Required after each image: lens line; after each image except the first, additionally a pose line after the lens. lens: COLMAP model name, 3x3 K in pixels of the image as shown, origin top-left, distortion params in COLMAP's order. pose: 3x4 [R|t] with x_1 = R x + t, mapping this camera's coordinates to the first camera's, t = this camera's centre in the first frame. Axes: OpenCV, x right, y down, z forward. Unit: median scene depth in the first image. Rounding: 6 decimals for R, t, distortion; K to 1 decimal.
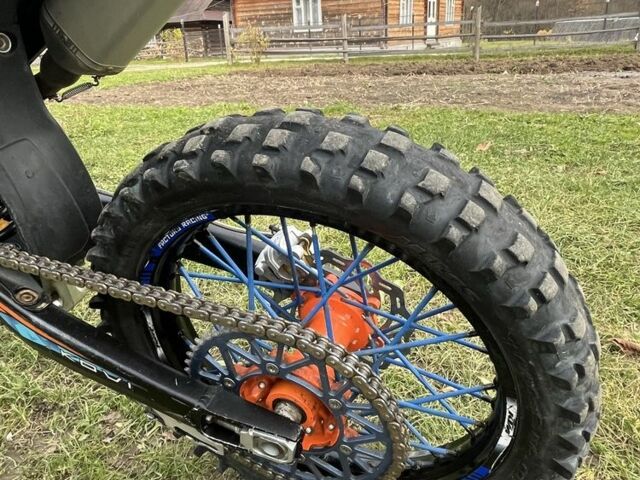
lens RADIAL K [[500.1, 0, 320.0], [0, 500.1, 240.0], [0, 0, 1]] dist [0.002982, -0.000762]
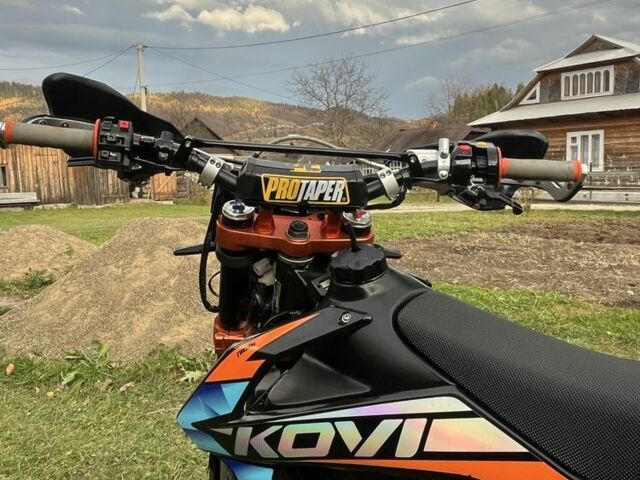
lens RADIAL K [[585.4, 0, 321.3], [0, 585.4, 232.3], [0, 0, 1]] dist [0.011159, -0.016267]
pose [[0.915418, 0.056184, -0.398564, -0.044512], [-0.159687, 0.959642, -0.231489, -0.028200], [0.369473, 0.275555, 0.887445, -0.016245]]
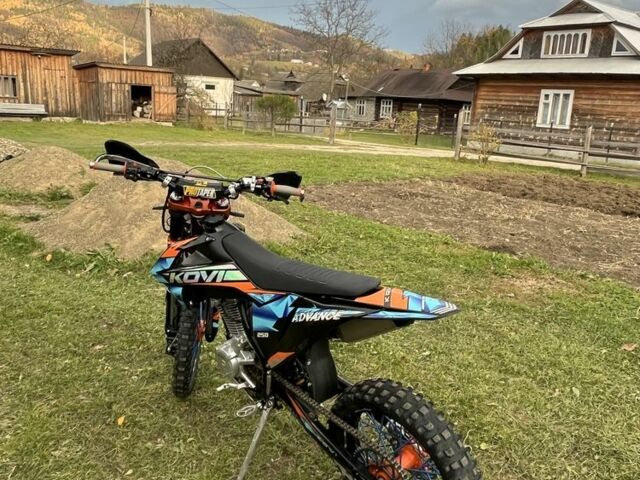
lens RADIAL K [[568.0, 0, 320.0], [0, 568.0, 240.0], [0, 0, 1]] dist [0.007842, -0.009119]
pose [[0.909313, 0.182902, -0.373759, 0.023966], [-0.234668, 0.967160, -0.097633, -0.025082], [0.343628, 0.176489, 0.922373, -0.099832]]
